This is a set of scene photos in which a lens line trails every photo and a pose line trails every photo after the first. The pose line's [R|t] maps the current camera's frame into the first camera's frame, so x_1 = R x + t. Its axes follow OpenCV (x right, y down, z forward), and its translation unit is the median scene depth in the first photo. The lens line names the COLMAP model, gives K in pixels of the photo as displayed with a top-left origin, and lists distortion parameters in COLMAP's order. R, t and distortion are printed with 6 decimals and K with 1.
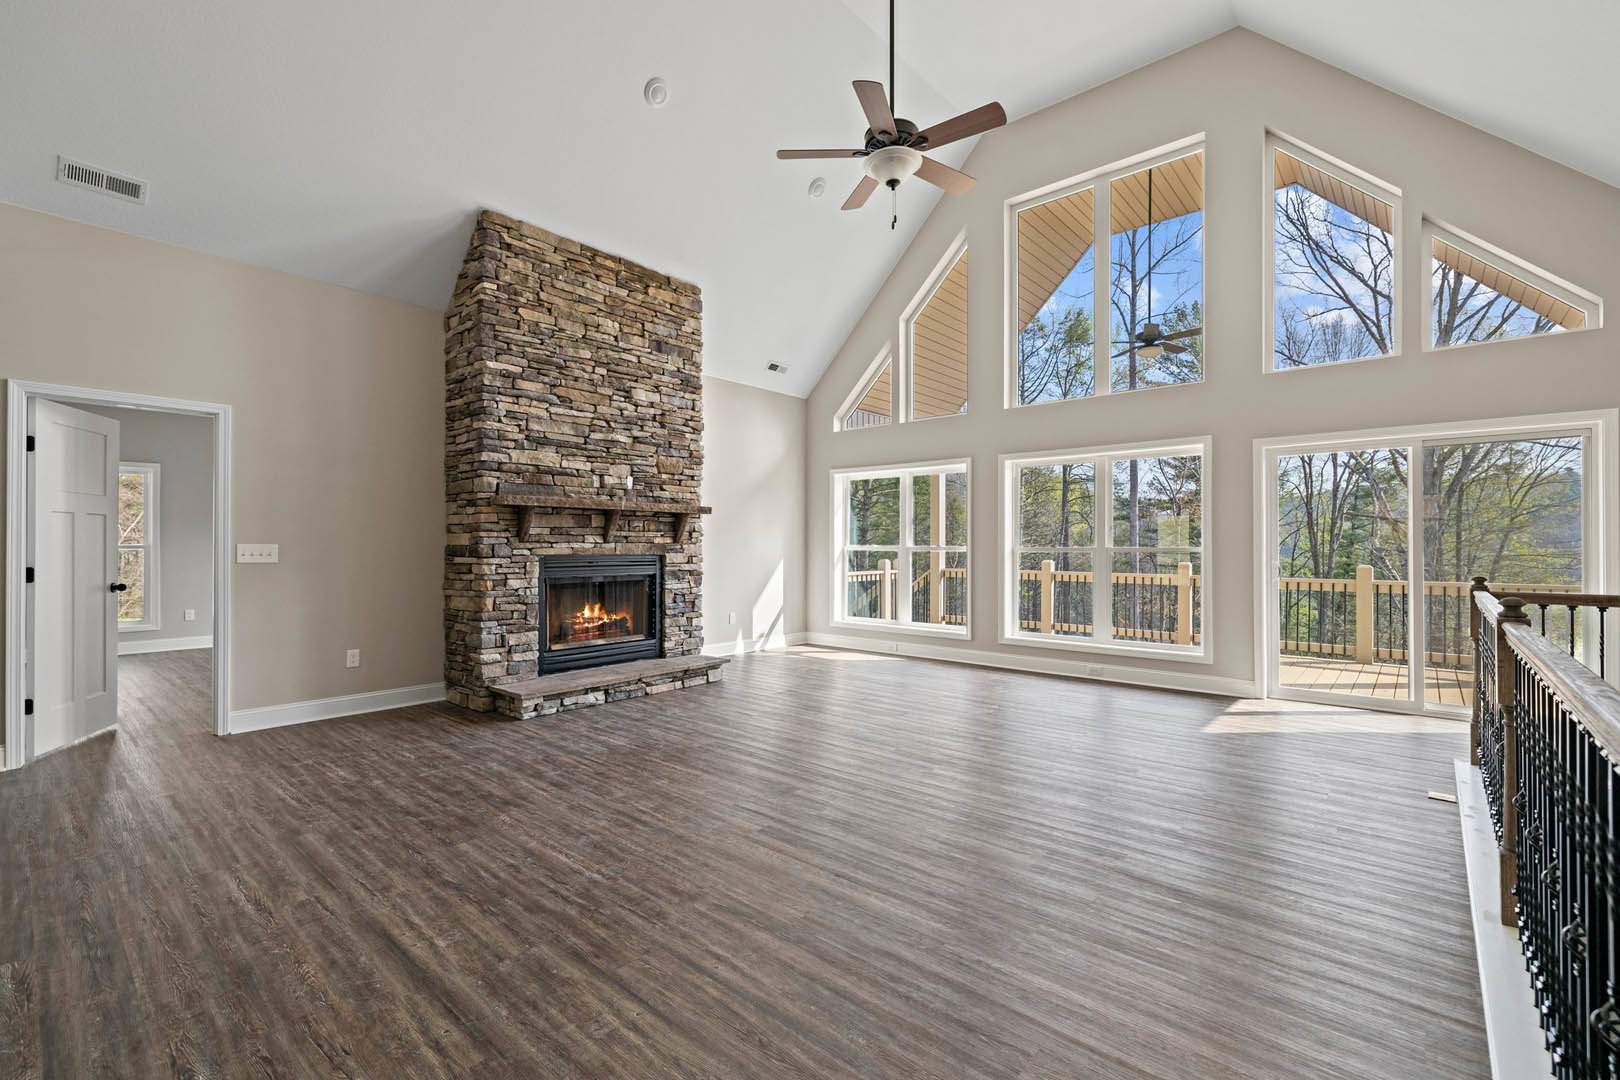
lens RADIAL K [[693.9, 0, 817.4], [0, 693.9, 535.9], [0, 0, 1]] dist [-0.001118, 0.000918]
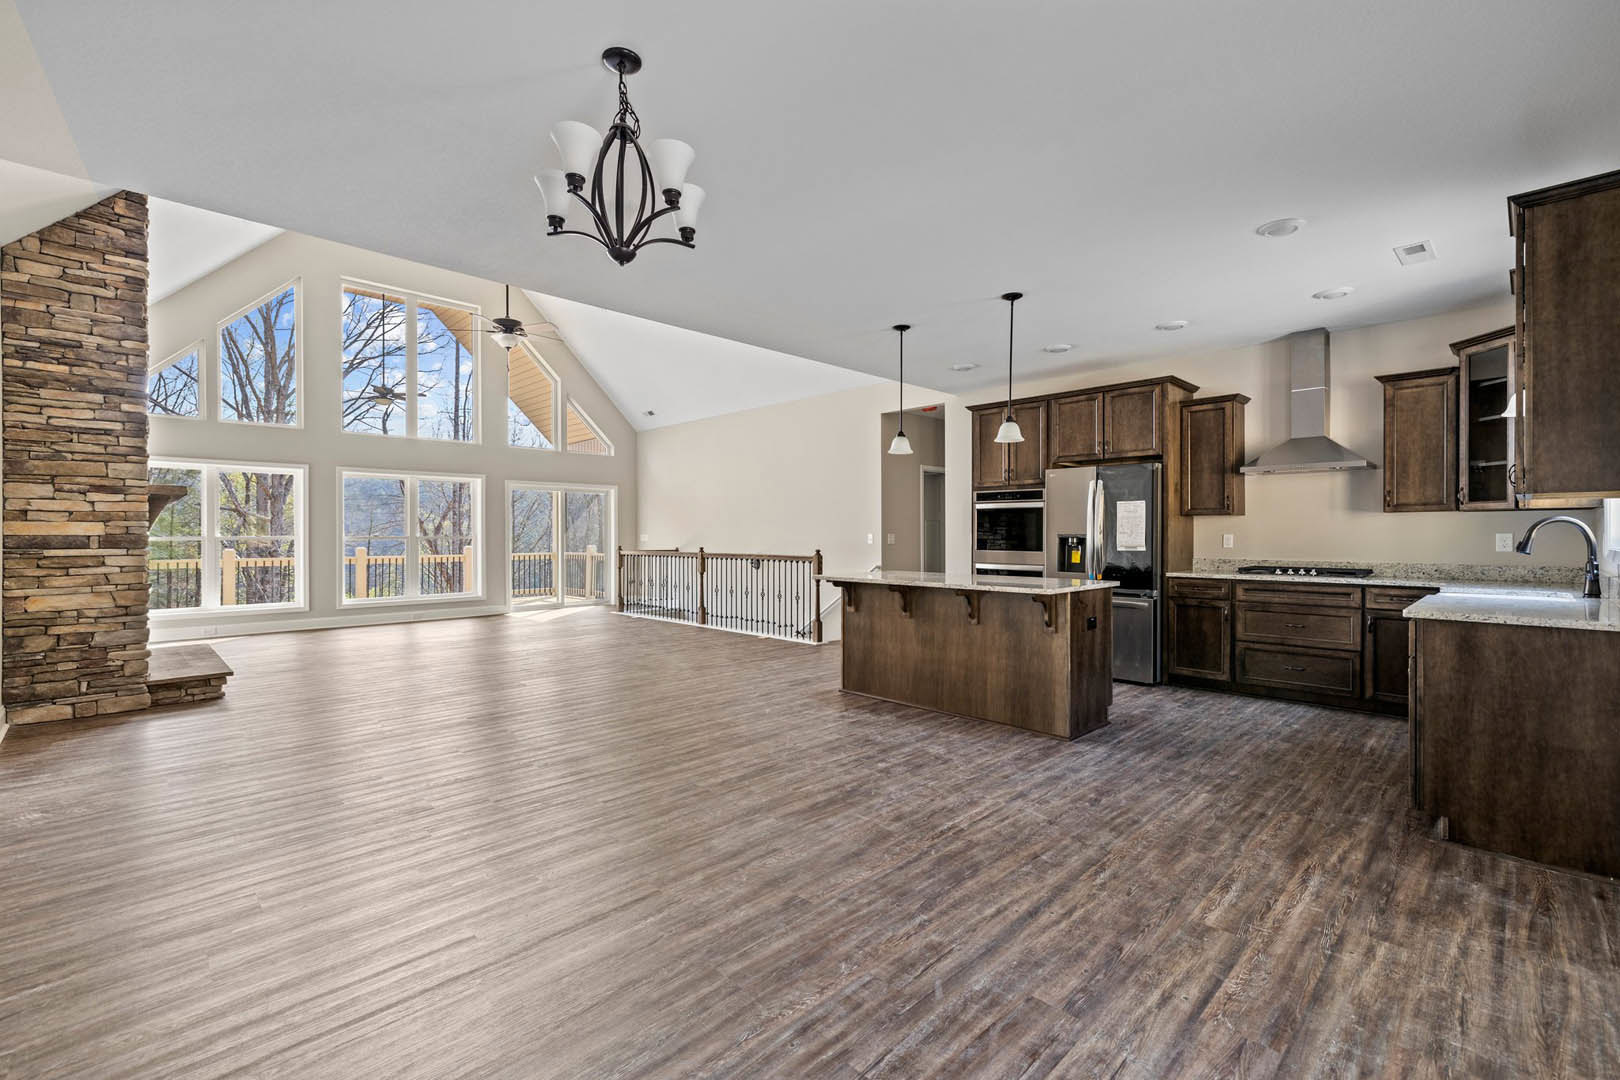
lens RADIAL K [[693.9, 0, 808.7], [0, 693.9, 535.4], [0, 0, 1]] dist [-0.001118, 0.000918]
pose [[0.079983, 0.000266, 0.996796, -1.222714], [-0.010210, 0.999948, 0.000553, 0.003288], [-0.996744, -0.010222, 0.079981, 0.004513]]
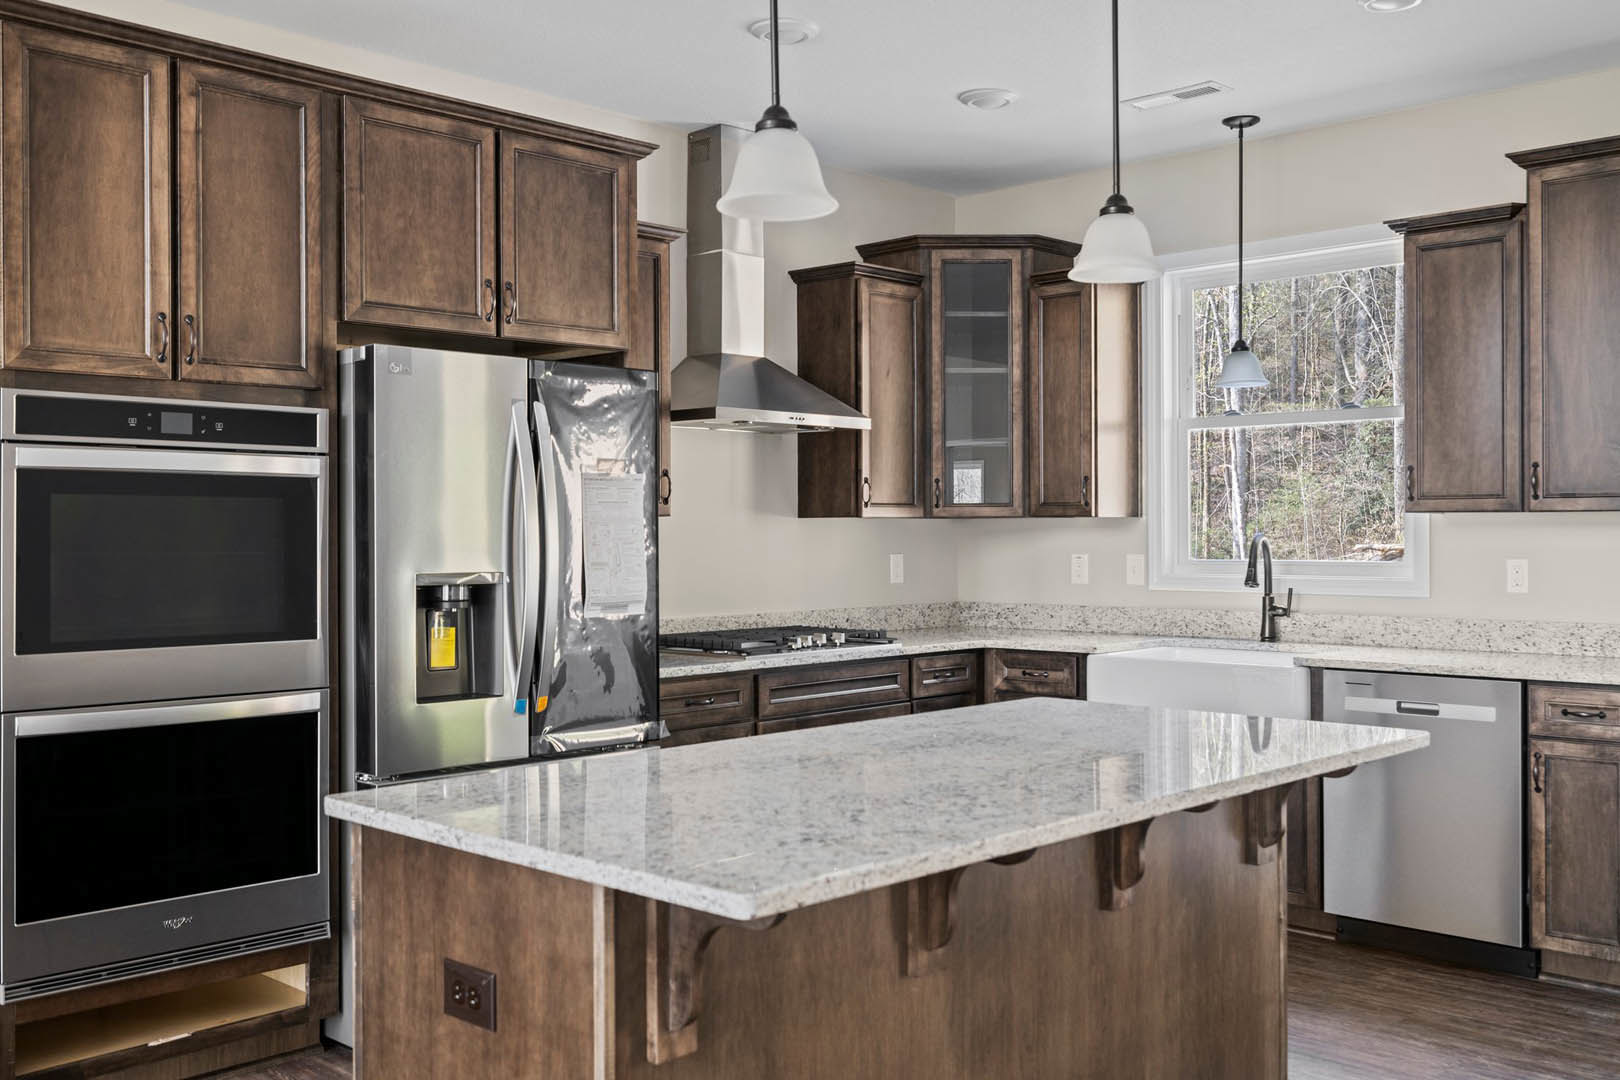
lens RADIAL K [[1534.9, 0, 817.1], [0, 1534.9, 526.2], [0, 0, 1]] dist [0.007937, 0.000000]
pose [[-0.999154, 0.007167, 0.040494, -0.340465], [0.006672, 0.999902, -0.012346, -0.013614], [-0.040579, -0.012066, -0.999103, 0.377415]]
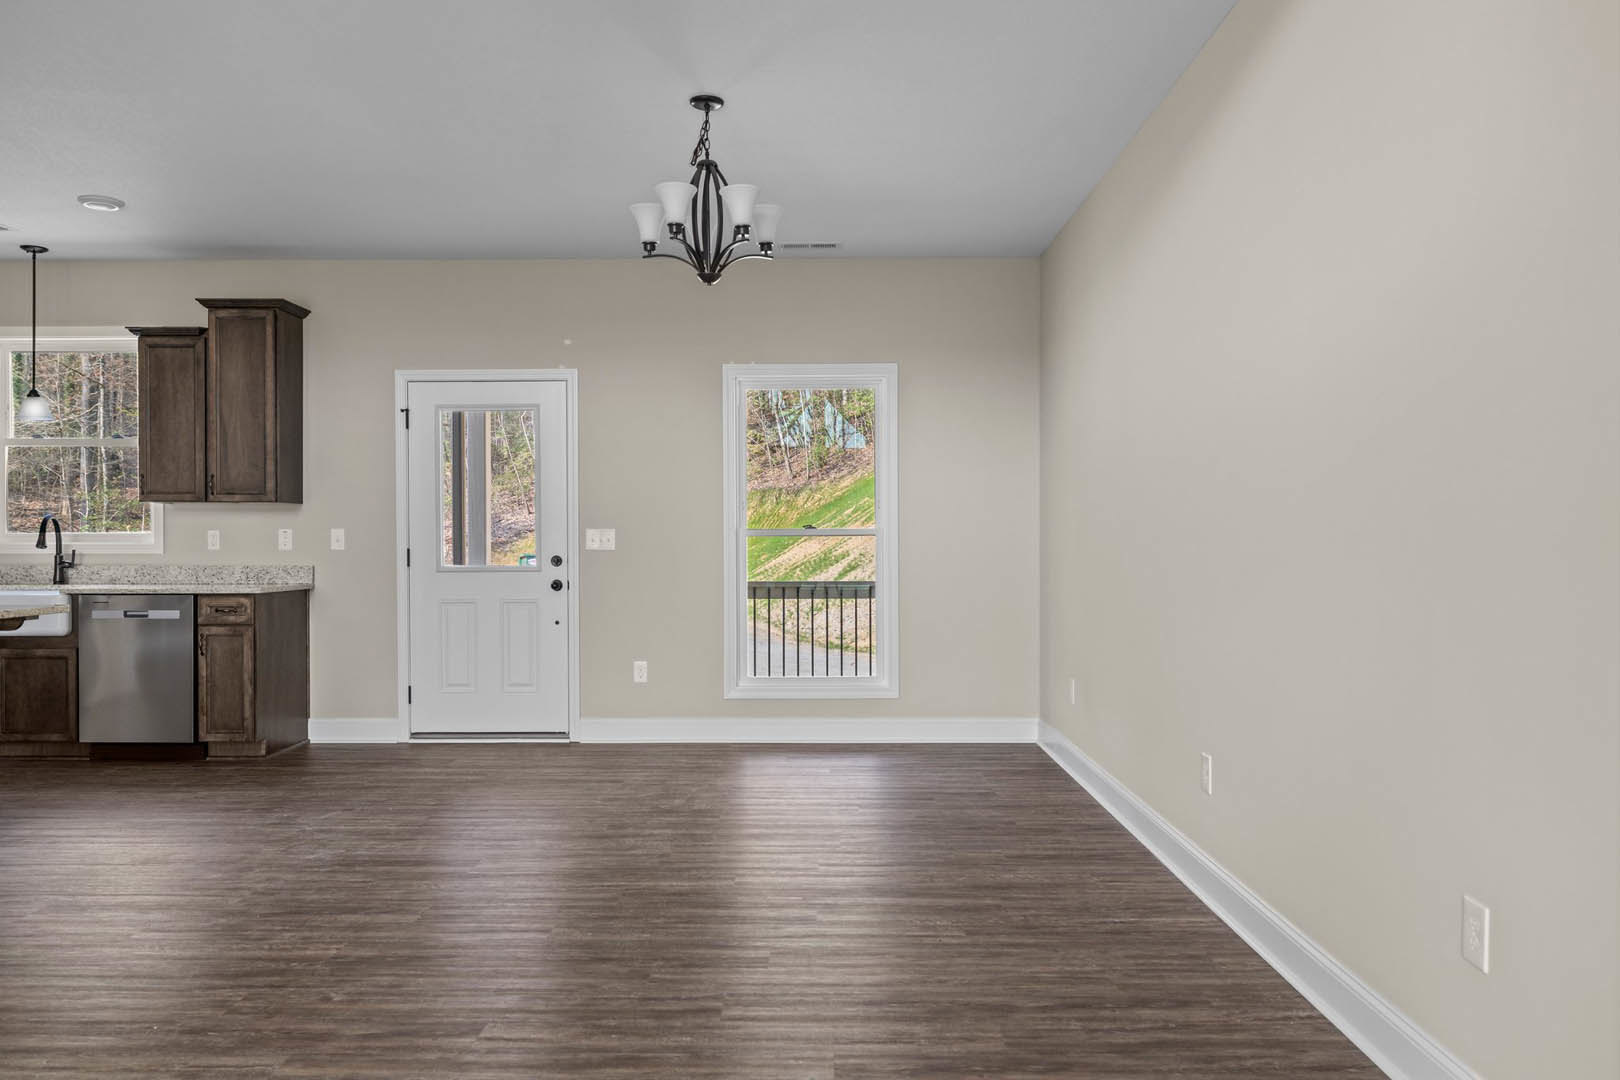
lens RADIAL K [[1157.5, 0, 820.1], [0, 1157.5, 550.2], [0, 0, 1]] dist [0.000169, -0.005356]
pose [[-0.754584, 0.008870, -0.656144, -0.403980], [0.008433, 0.999957, 0.003820, 0.017637], [0.656149, -0.002650, -0.754626, 0.752042]]
